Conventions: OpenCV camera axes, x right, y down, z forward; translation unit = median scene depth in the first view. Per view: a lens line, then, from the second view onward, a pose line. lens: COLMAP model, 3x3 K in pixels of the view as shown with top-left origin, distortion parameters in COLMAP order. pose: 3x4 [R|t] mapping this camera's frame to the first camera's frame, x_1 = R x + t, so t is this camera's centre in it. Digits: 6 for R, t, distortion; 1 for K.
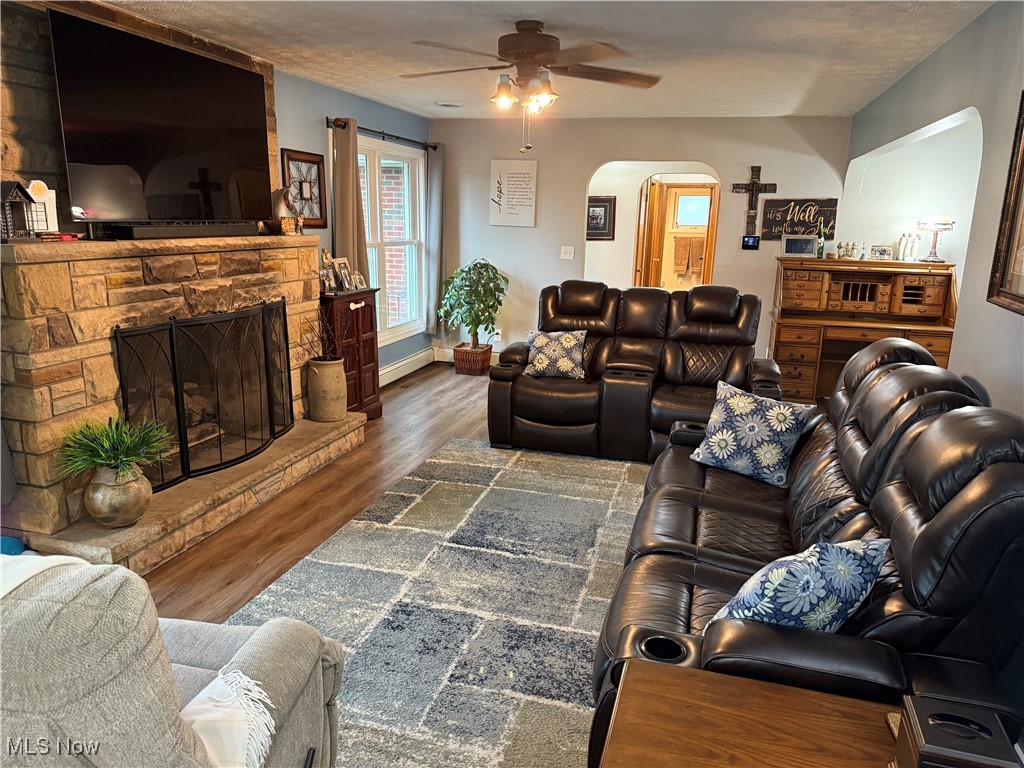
lens RADIAL K [[712.6, 0, 513.2], [0, 712.6, 385.1], [0, 0, 1]] dist [0.065419, -0.096491]
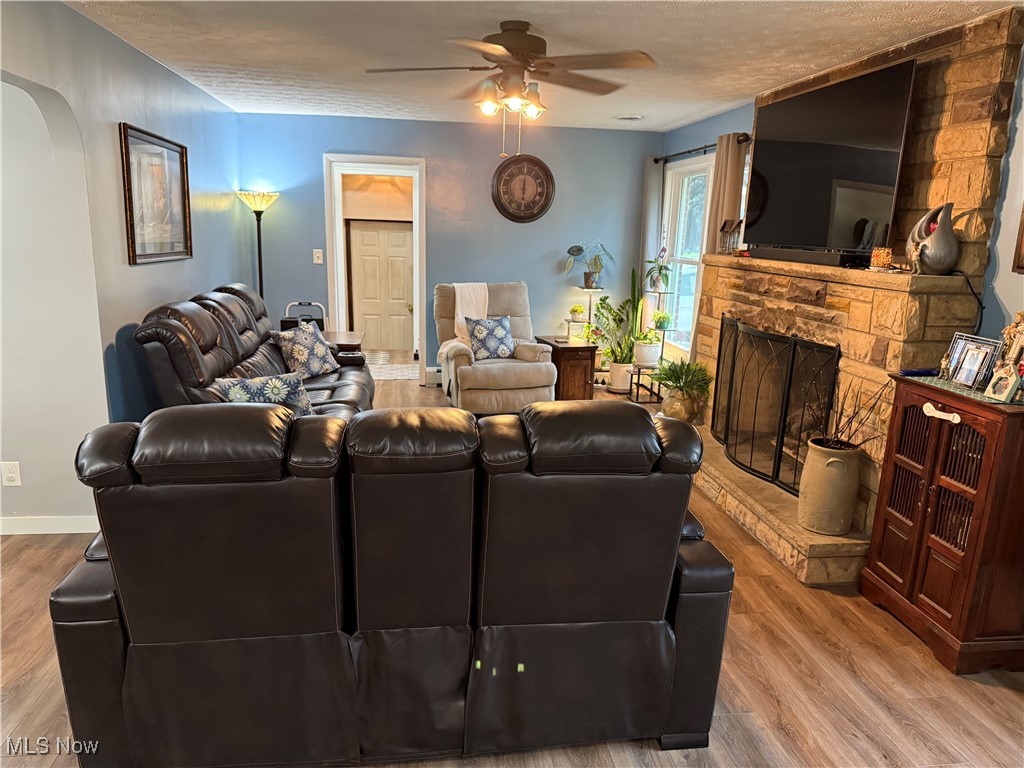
lens RADIAL K [[712.6, 0, 513.2], [0, 712.6, 385.1], [0, 0, 1]] dist [0.065419, -0.096491]
pose [[-0.907395, 0.040564, -0.418317, 0.375590], [-0.147063, 0.901761, 0.406446, -0.388537], [0.393709, 0.430326, -0.812288, 1.677177]]
